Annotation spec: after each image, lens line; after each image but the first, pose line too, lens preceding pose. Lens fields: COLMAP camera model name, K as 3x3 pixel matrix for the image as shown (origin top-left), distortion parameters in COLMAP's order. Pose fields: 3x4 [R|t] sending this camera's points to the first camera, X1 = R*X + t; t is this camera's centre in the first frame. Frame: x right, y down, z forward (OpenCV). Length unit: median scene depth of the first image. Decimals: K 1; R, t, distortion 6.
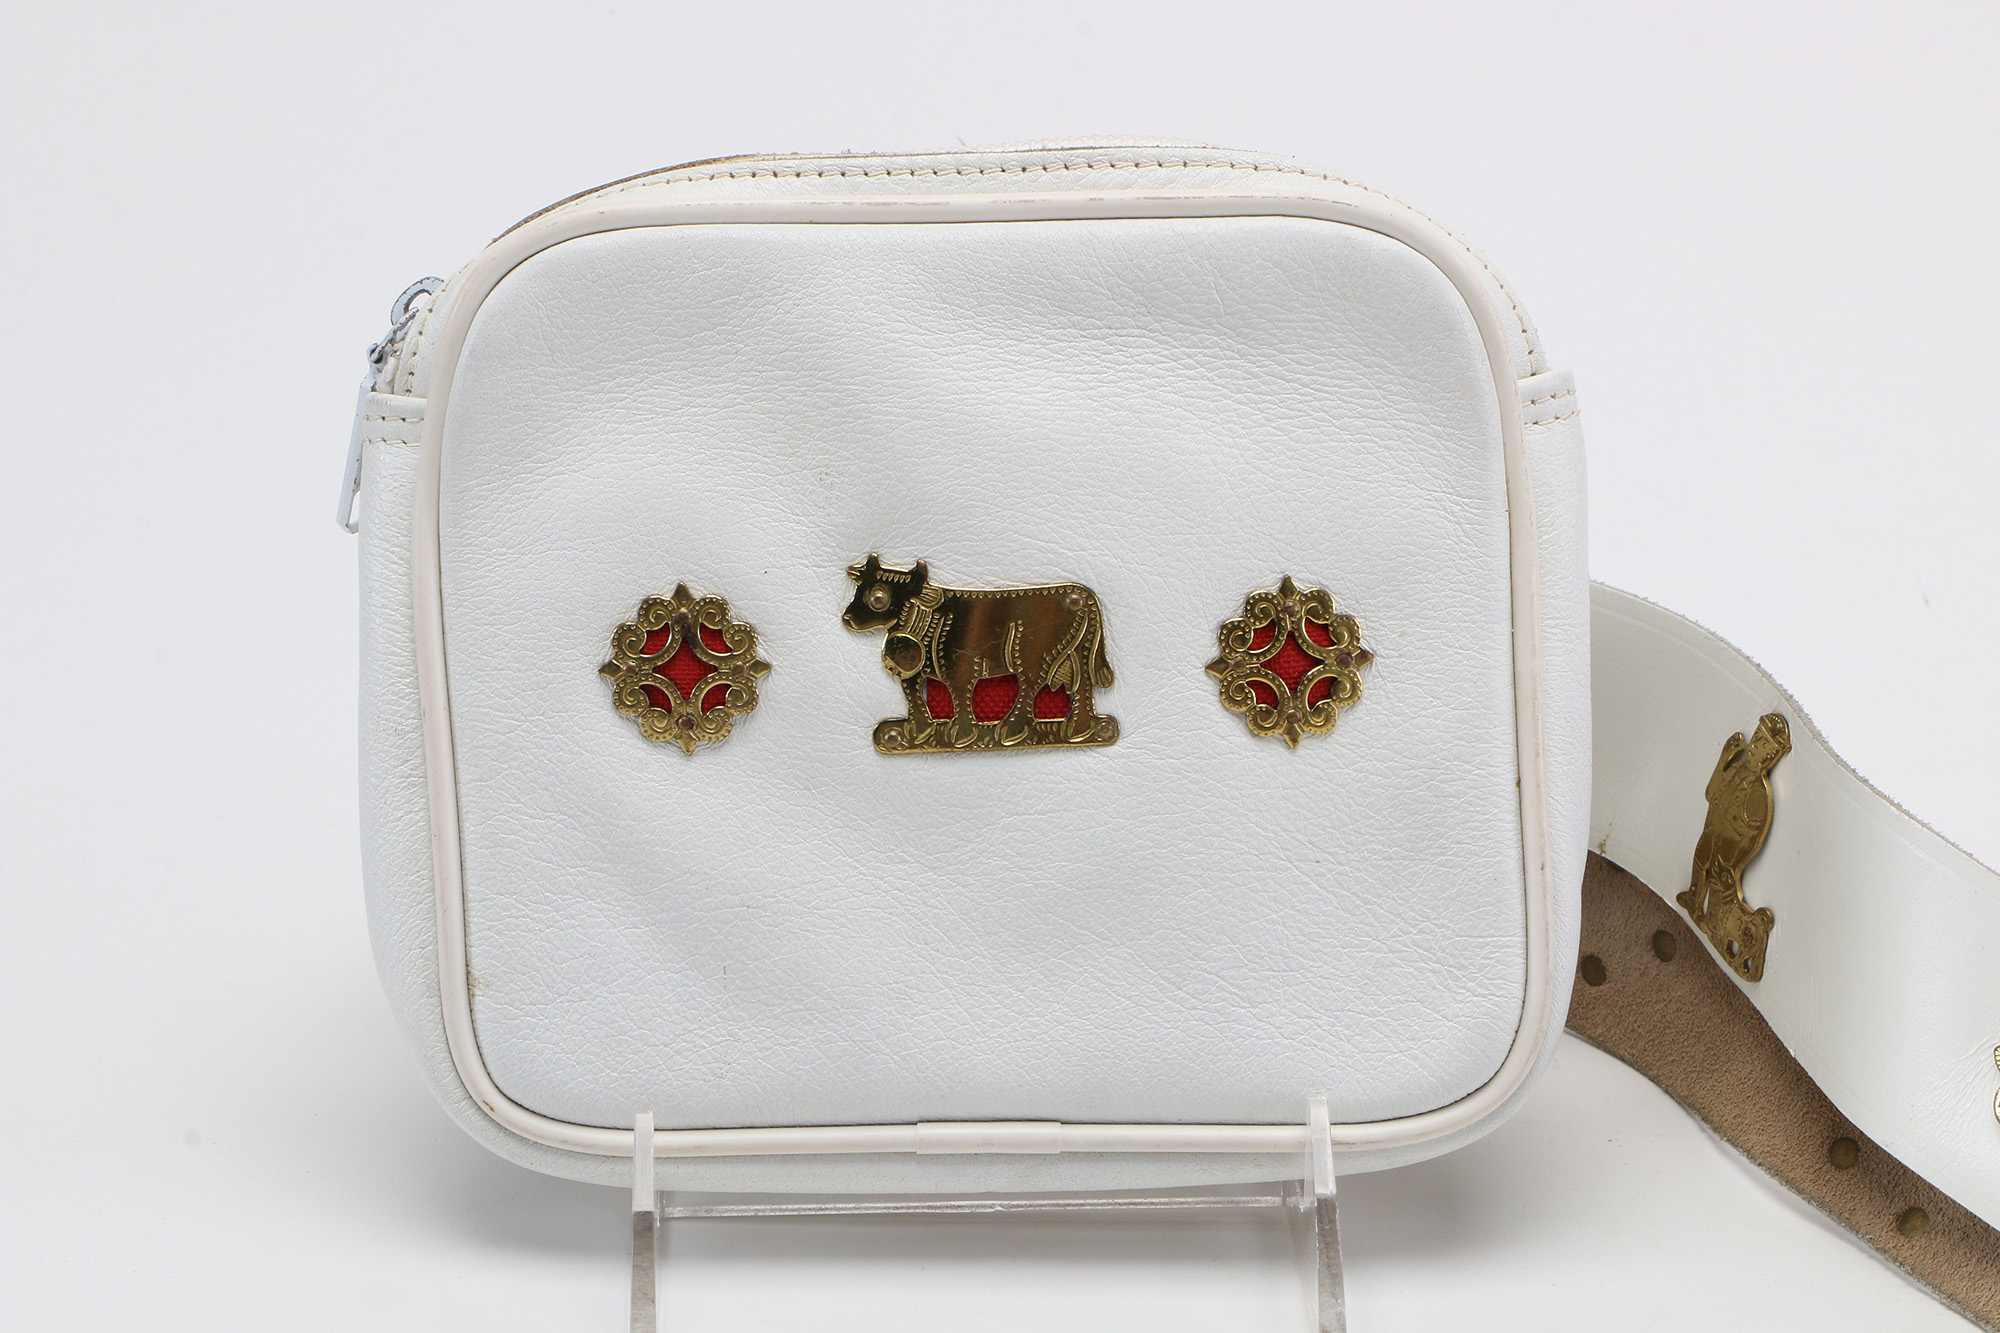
lens RADIAL K [[5808.3, 0, 1001.4], [0, 5808.3, 660.4], [0, 0, 1]] dist [0.388855, 0.000000]
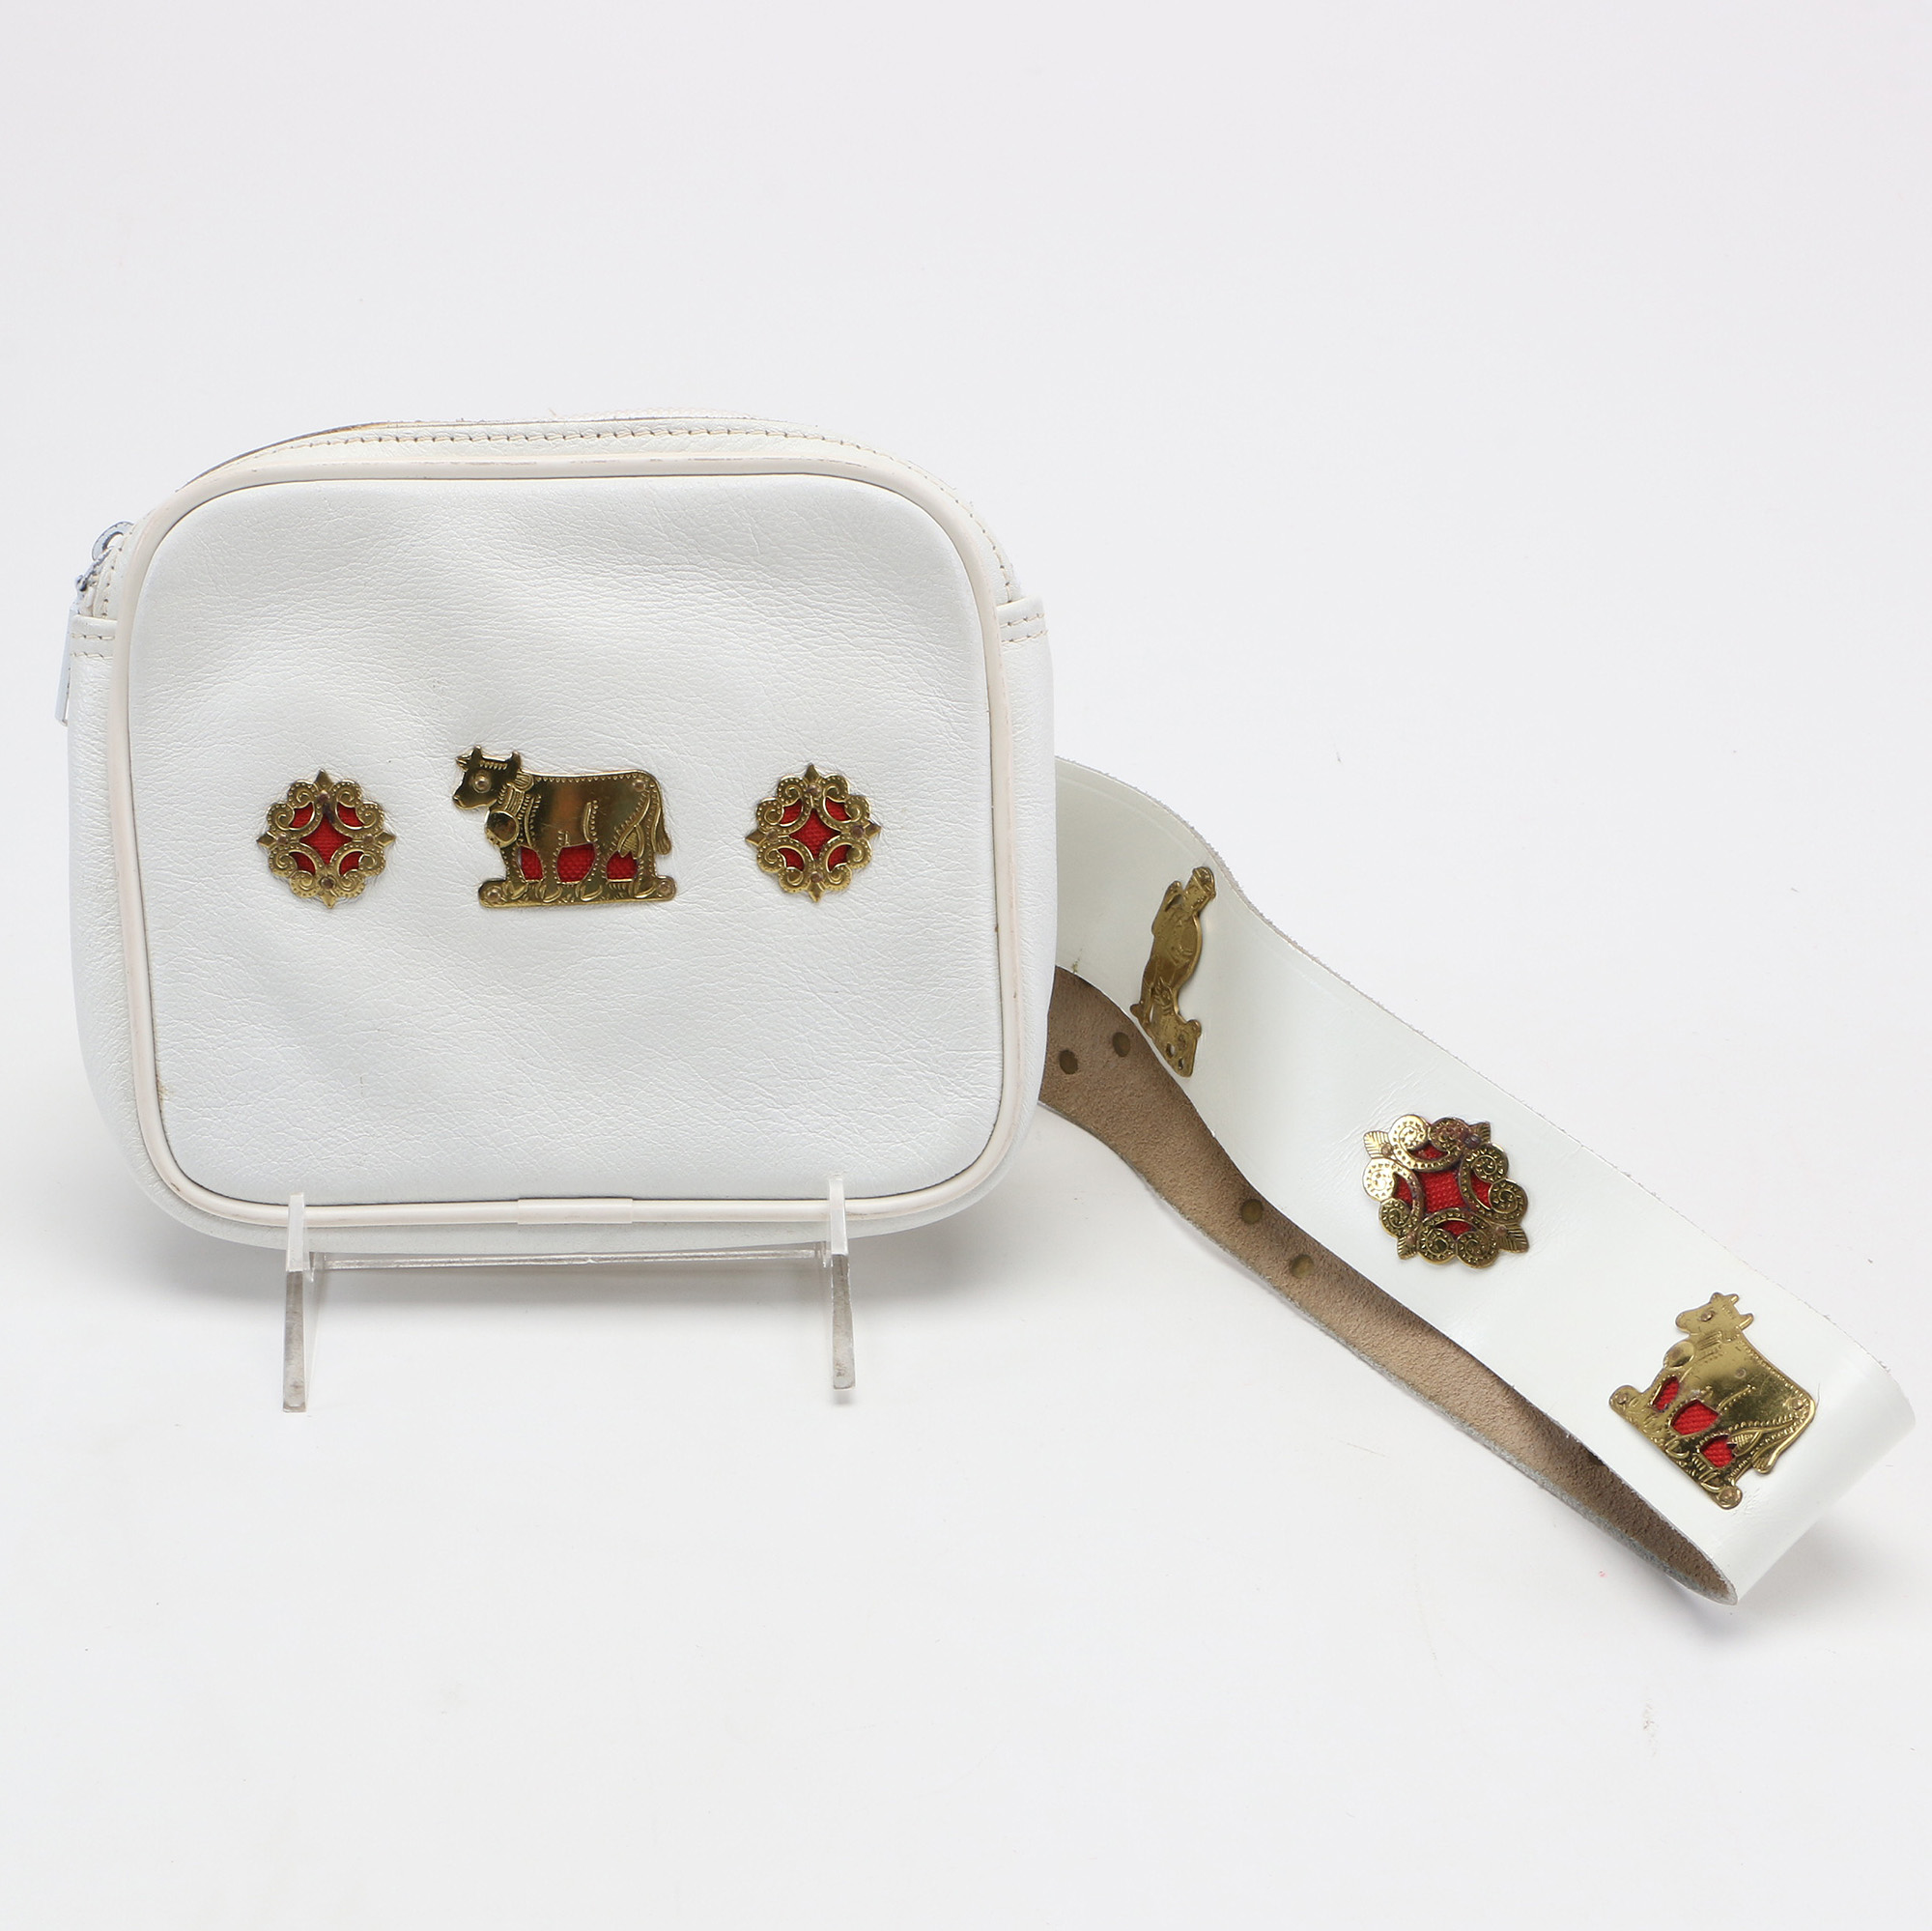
lens RADIAL K [[3774.5, 0, 964.8], [0, 3774.5, 971.3], [0, 0, 1]] dist [0.001142, 0.000000]
pose [[0.999380, -0.002307, 0.035121, 0.053368], [-0.000084, 0.997690, 0.067930, -0.025067], [-0.035196, -0.067891, 0.997072, 0.187958]]
